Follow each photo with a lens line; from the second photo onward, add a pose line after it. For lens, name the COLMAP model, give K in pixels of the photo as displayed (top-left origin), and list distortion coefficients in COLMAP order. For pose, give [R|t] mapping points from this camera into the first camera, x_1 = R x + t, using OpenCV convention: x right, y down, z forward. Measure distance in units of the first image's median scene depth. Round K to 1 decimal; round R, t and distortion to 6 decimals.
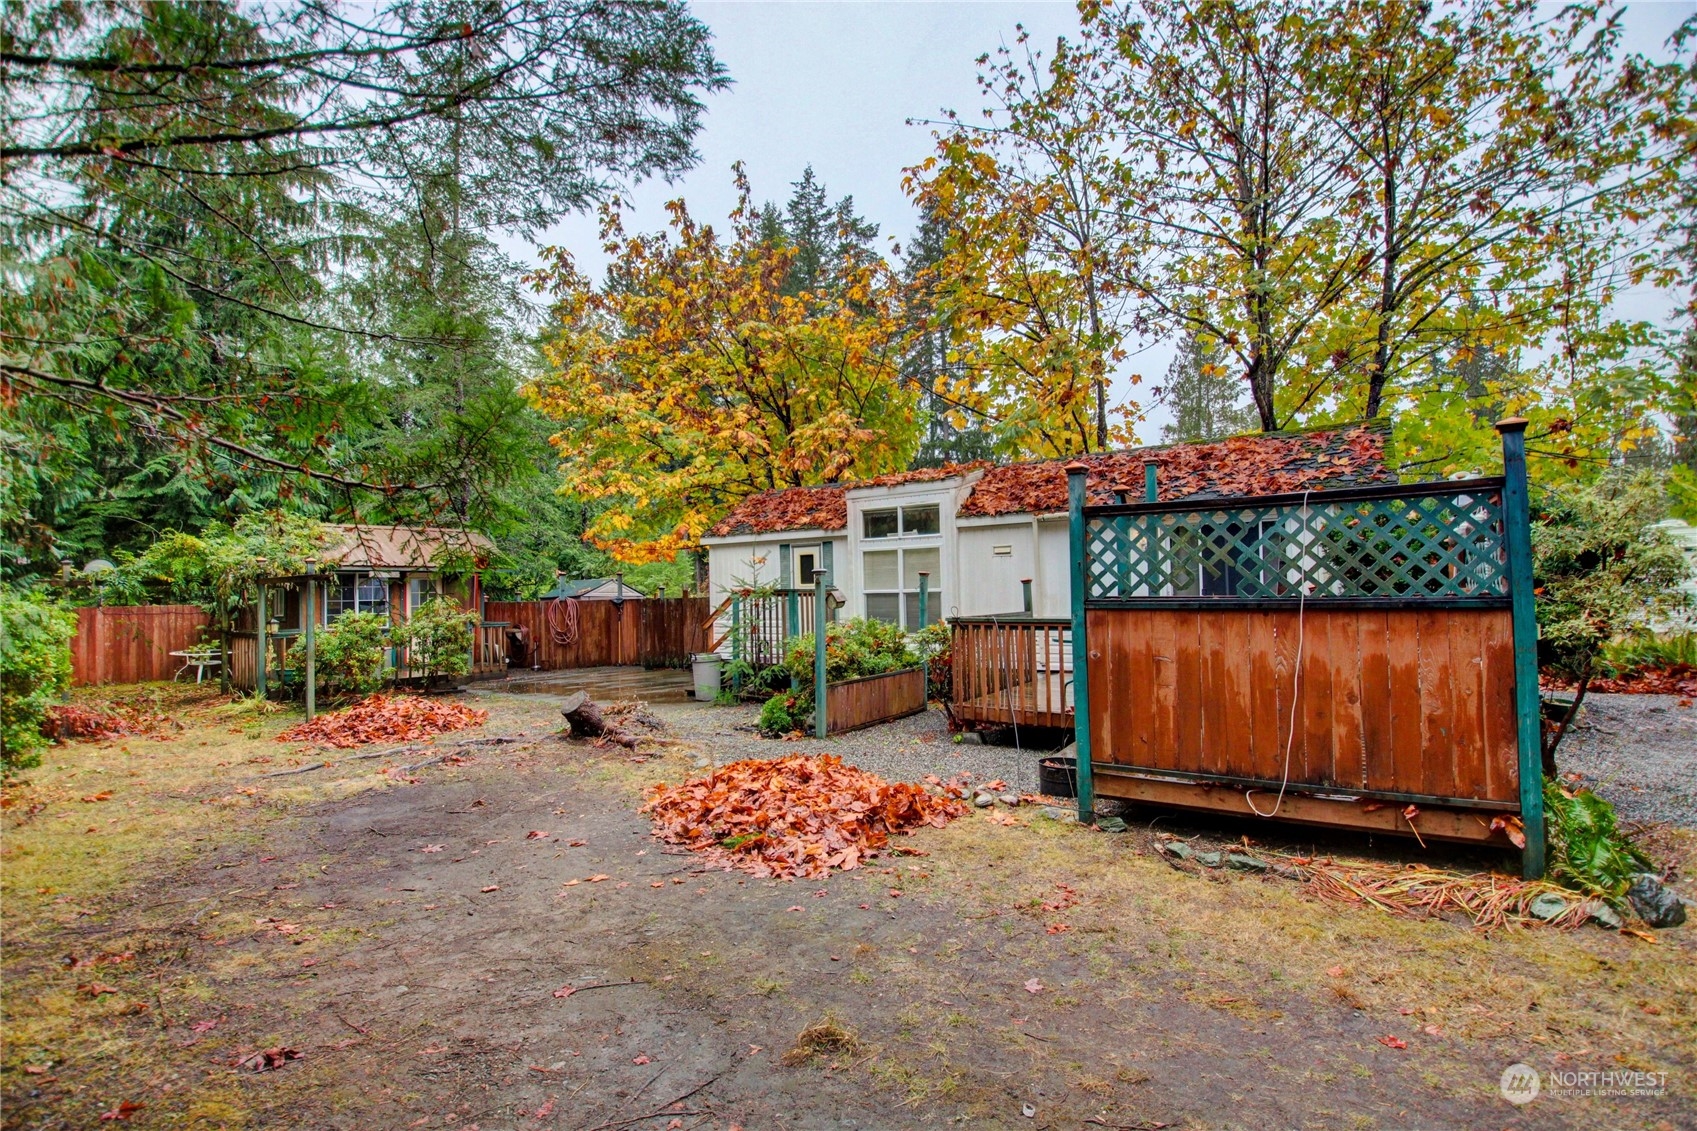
lens RADIAL K [[787.4, 0, 847.3], [0, 787.4, 569.2], [0, 0, 1]] dist [0.016887, -0.028551]
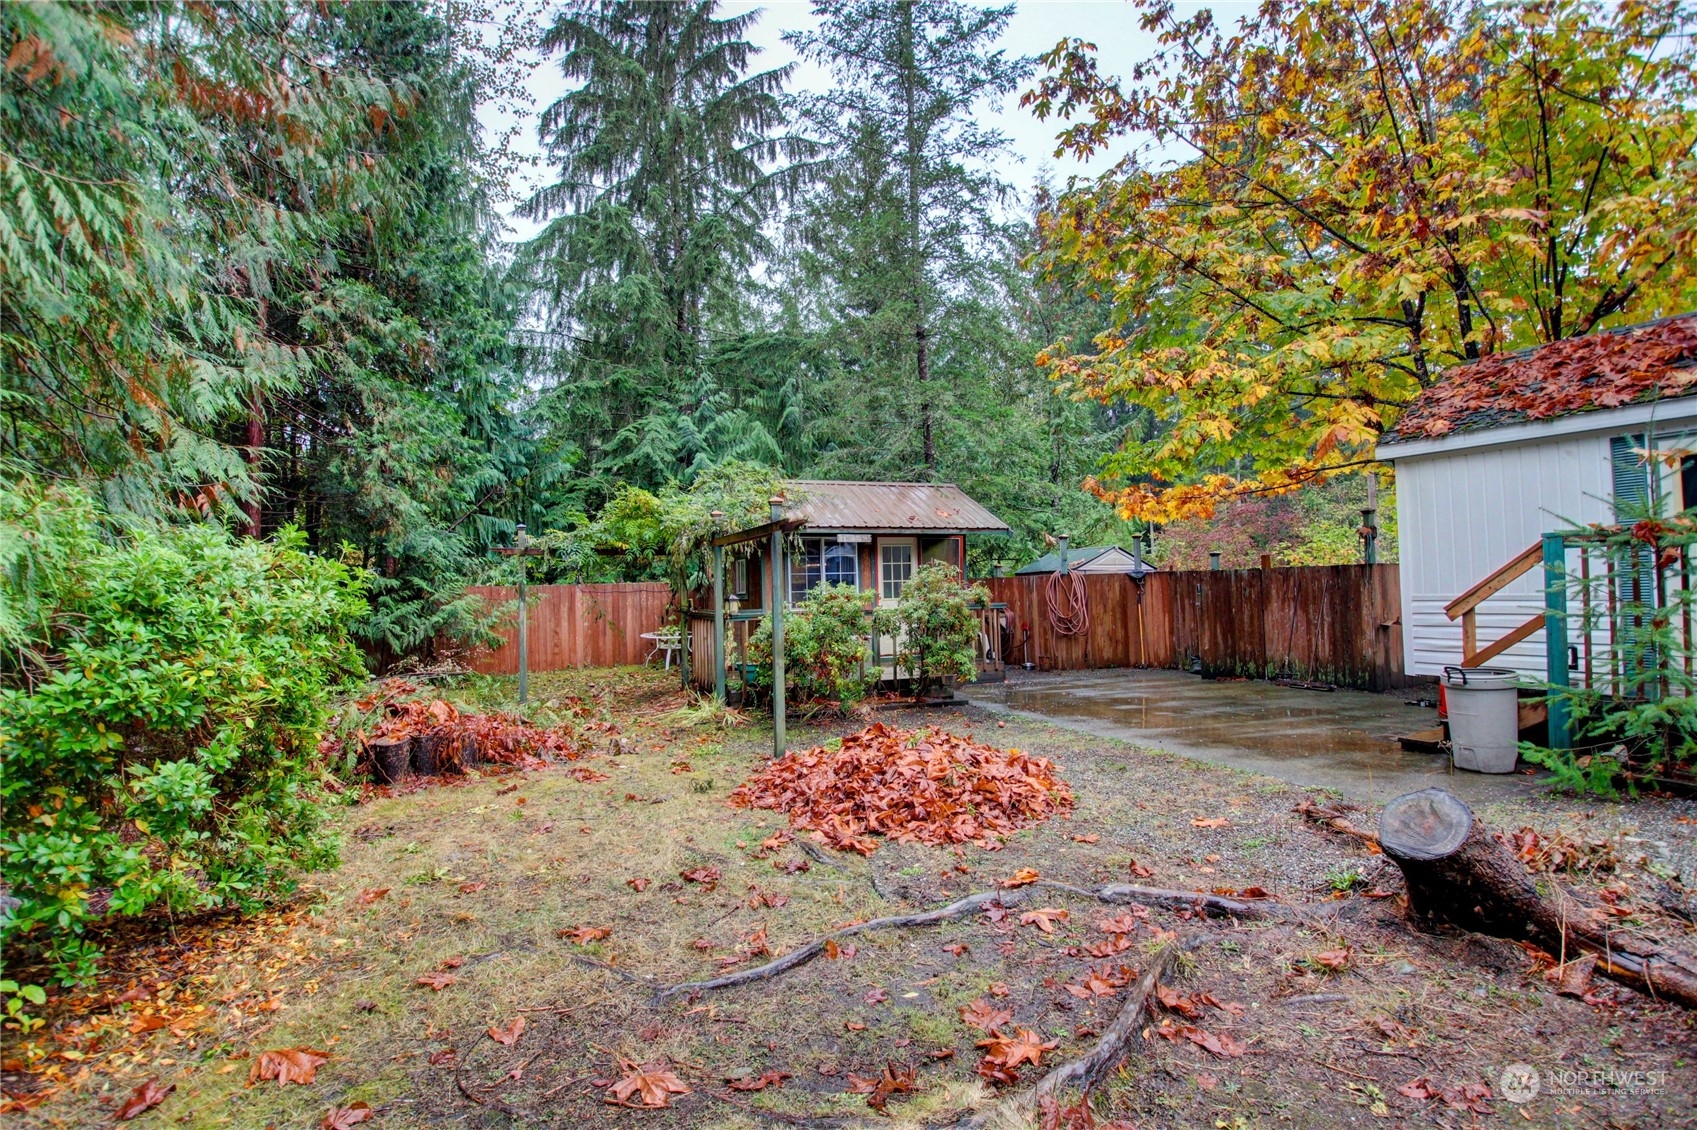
lens RADIAL K [[785.7, 0, 846.4], [0, 785.7, 566.9], [0, 0, 1]] dist [0.036603, -0.038778]
pose [[0.878845, -0.015390, -0.476859, -0.293946], [0.022304, 0.999712, 0.008843, 0.034110], [0.476585, -0.018408, 0.878935, 0.419919]]
